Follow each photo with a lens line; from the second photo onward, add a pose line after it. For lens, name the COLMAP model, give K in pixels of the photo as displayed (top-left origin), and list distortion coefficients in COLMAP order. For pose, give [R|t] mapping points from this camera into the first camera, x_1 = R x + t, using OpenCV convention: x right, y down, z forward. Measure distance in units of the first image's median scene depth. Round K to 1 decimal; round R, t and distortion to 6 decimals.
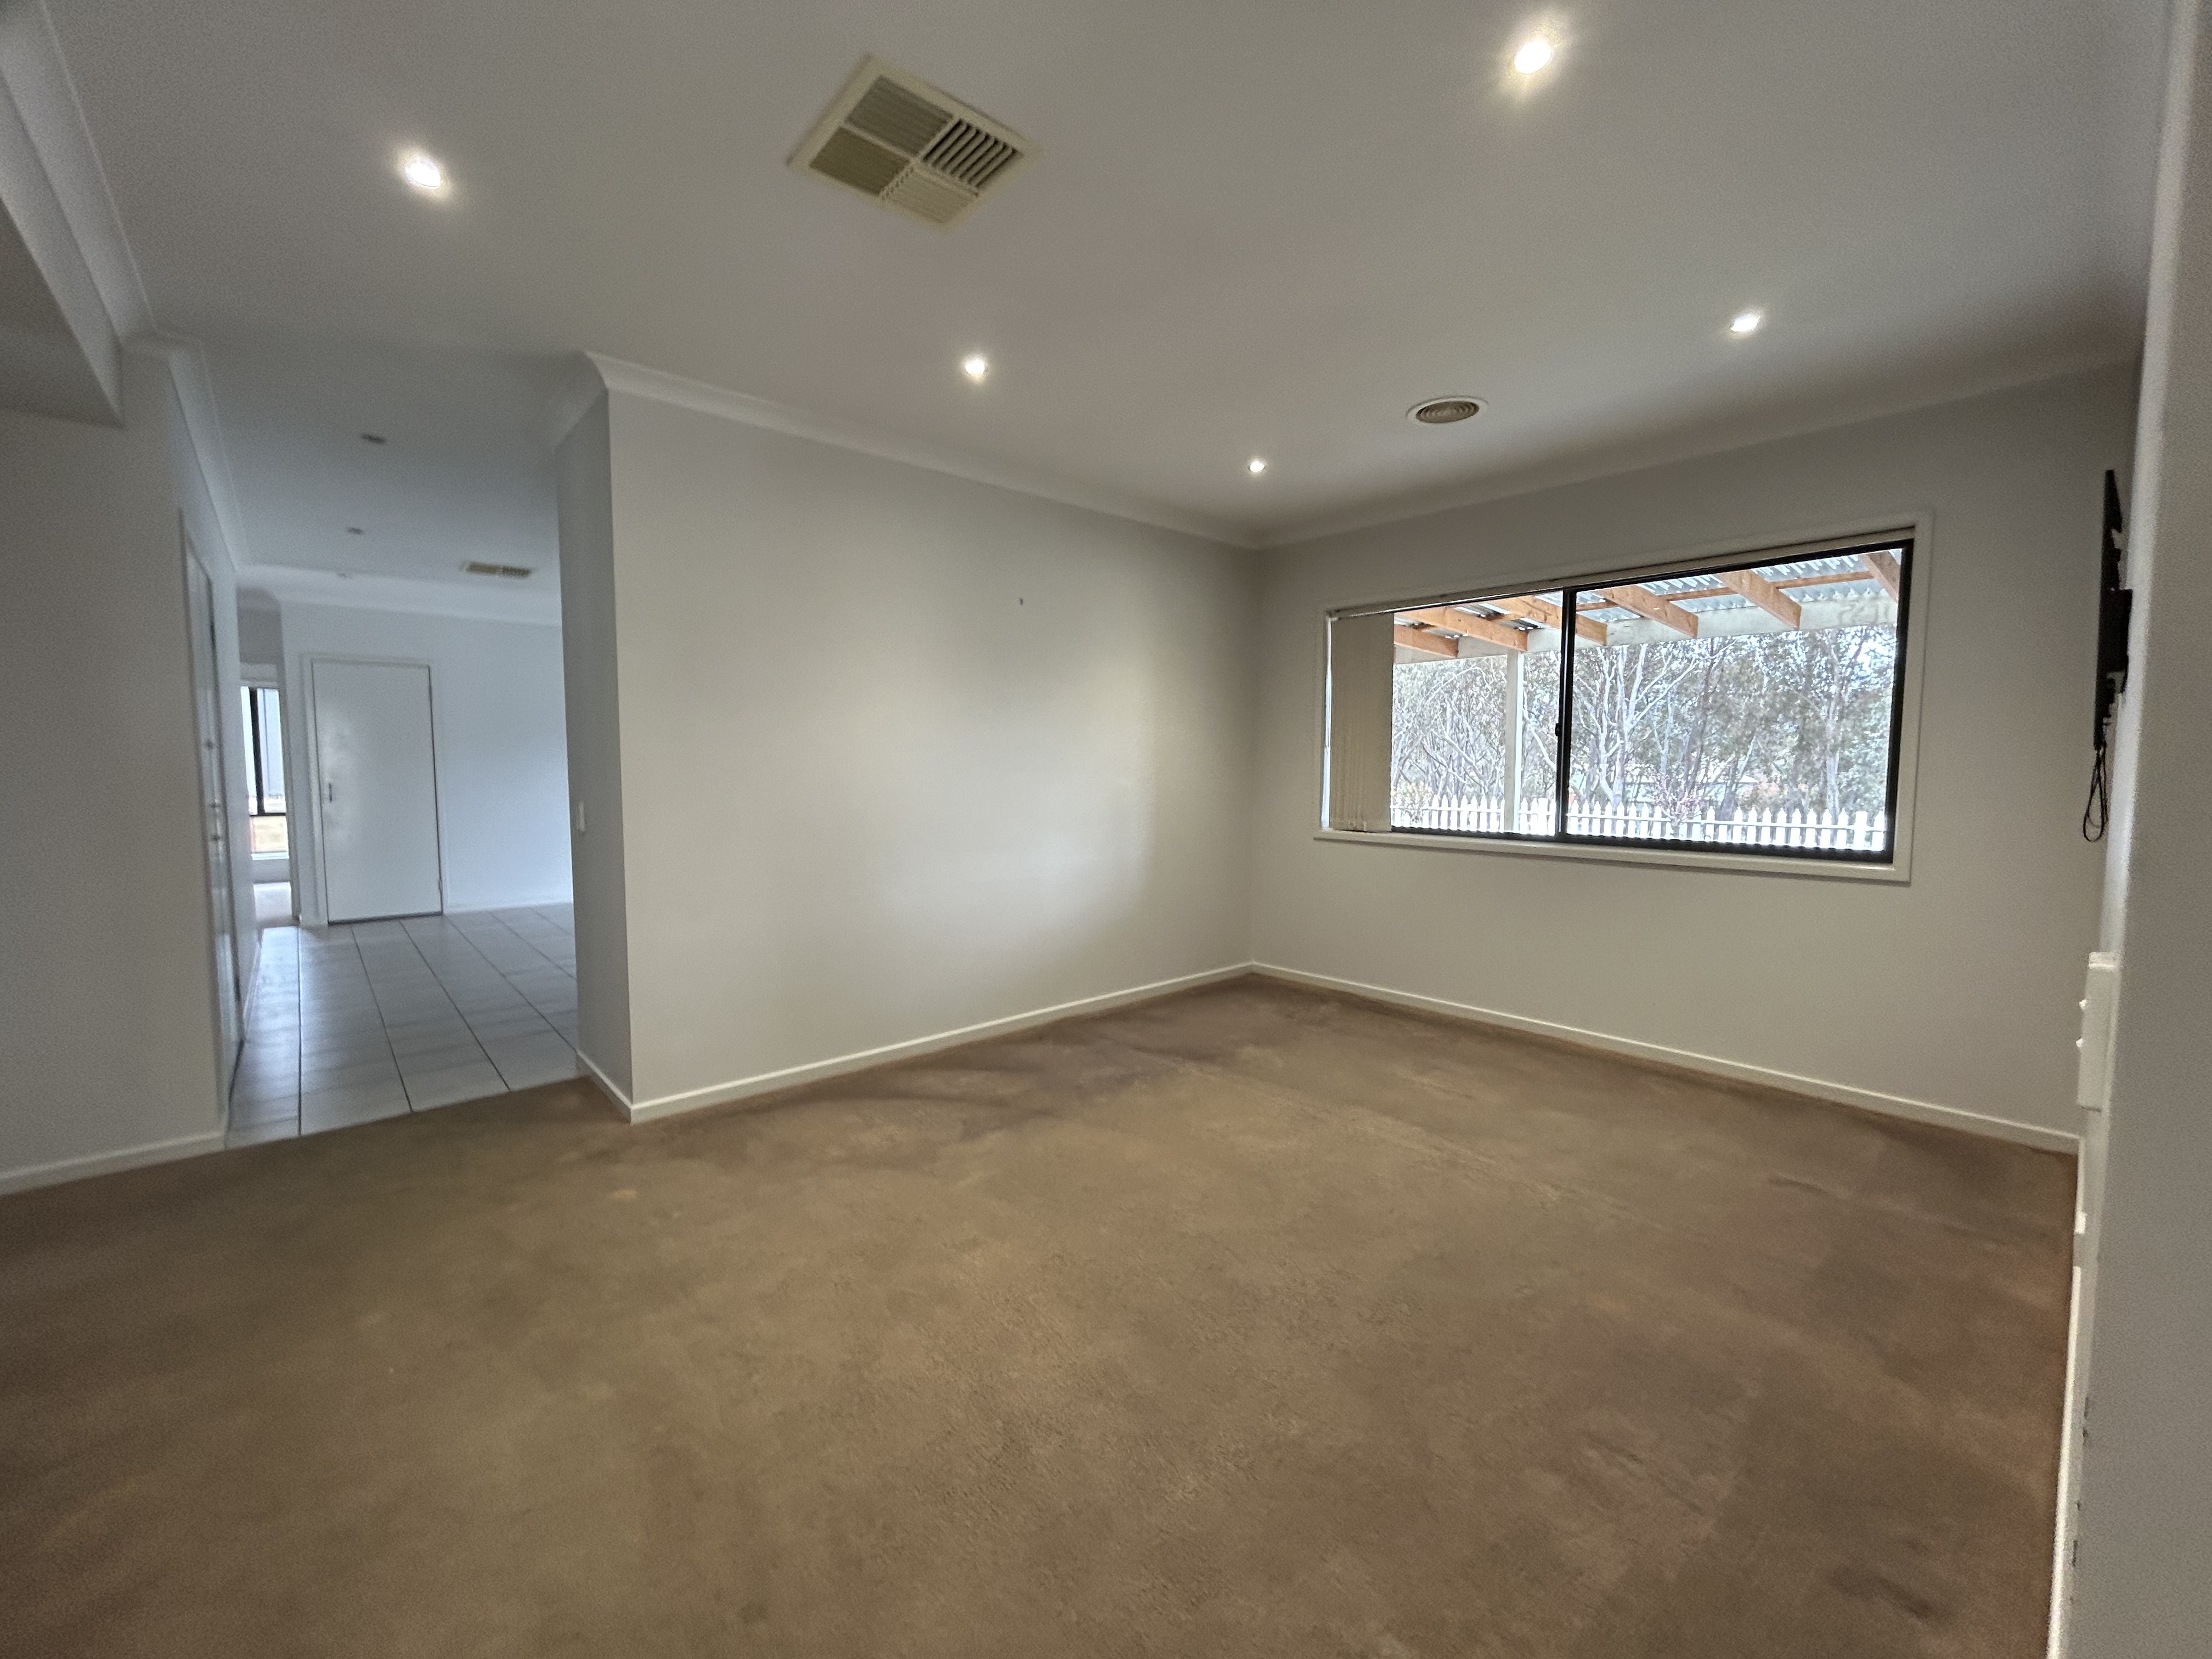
lens RADIAL K [[896.9, 0, 1097.1], [0, 896.9, 824.6], [0, 0, 1]] dist [0.009406, 0.000287]
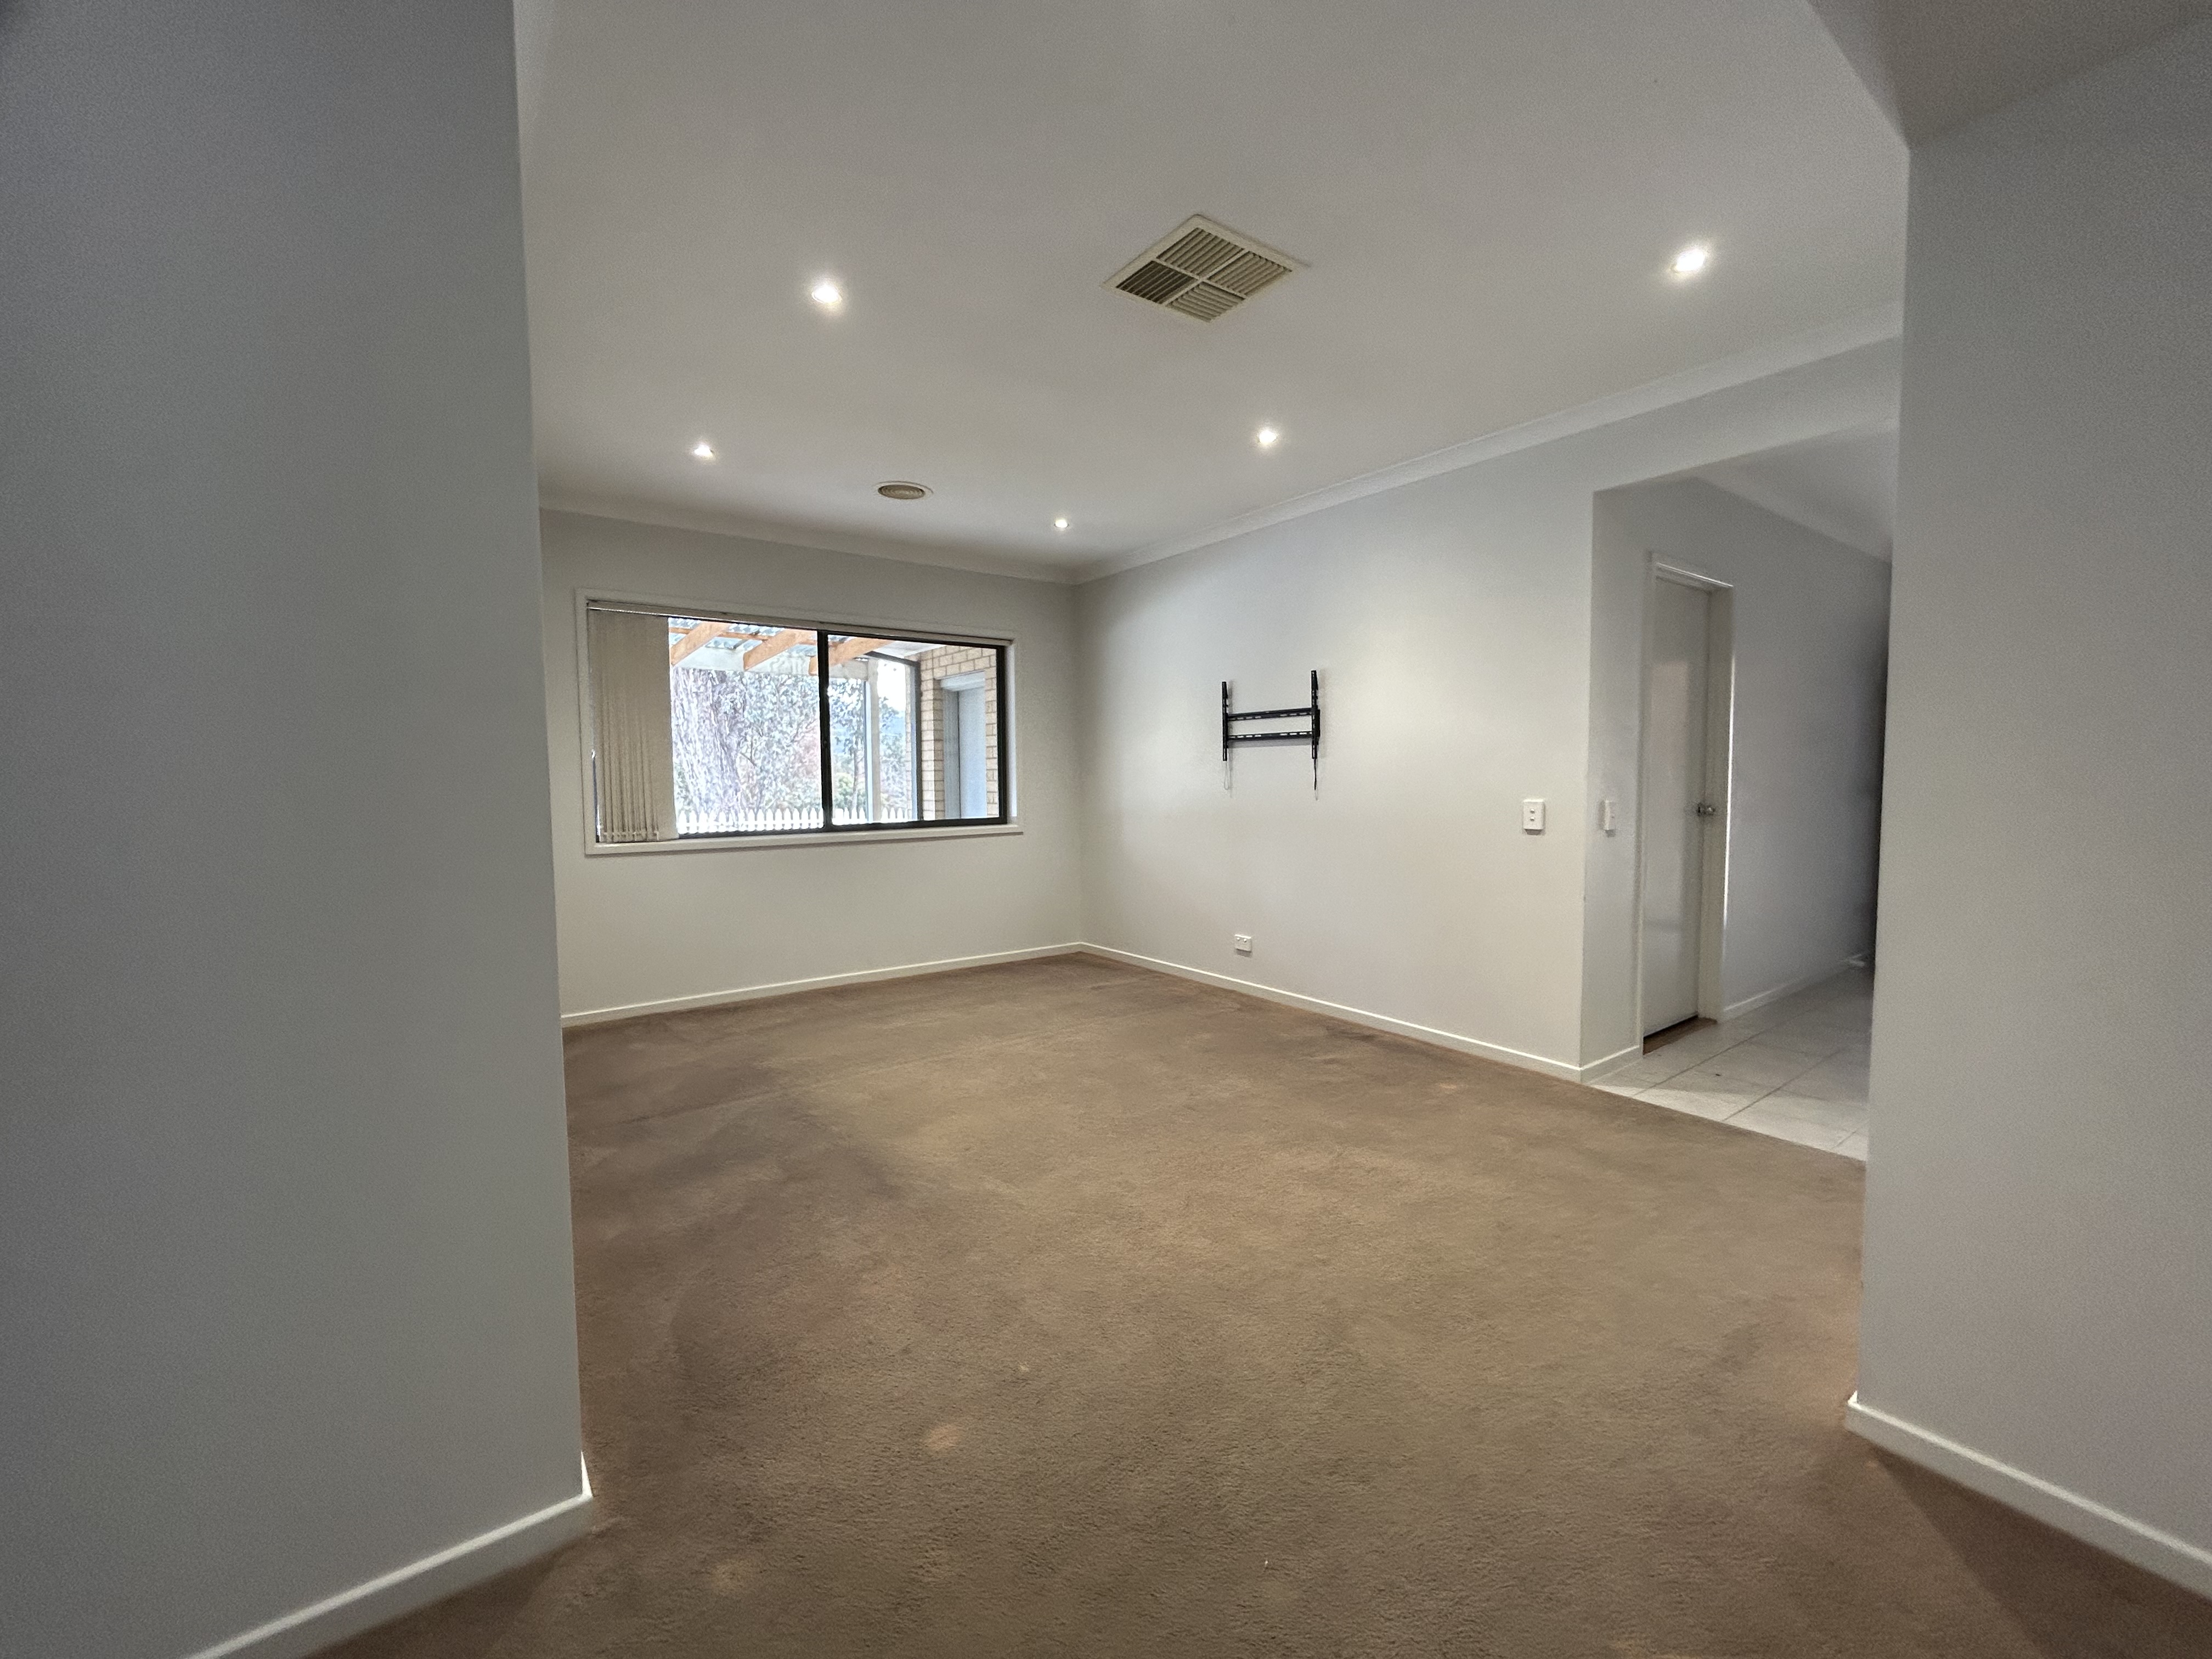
lens RADIAL K [[896.9, 0, 1097.1], [0, 896.9, 824.6], [0, 0, 1]] dist [0.009406, 0.000287]
pose [[0.093228, -0.051904, 0.994291, -0.603982], [0.082313, 0.995623, 0.044255, -0.013107], [-0.992236, 0.077717, 0.097092, 0.441108]]
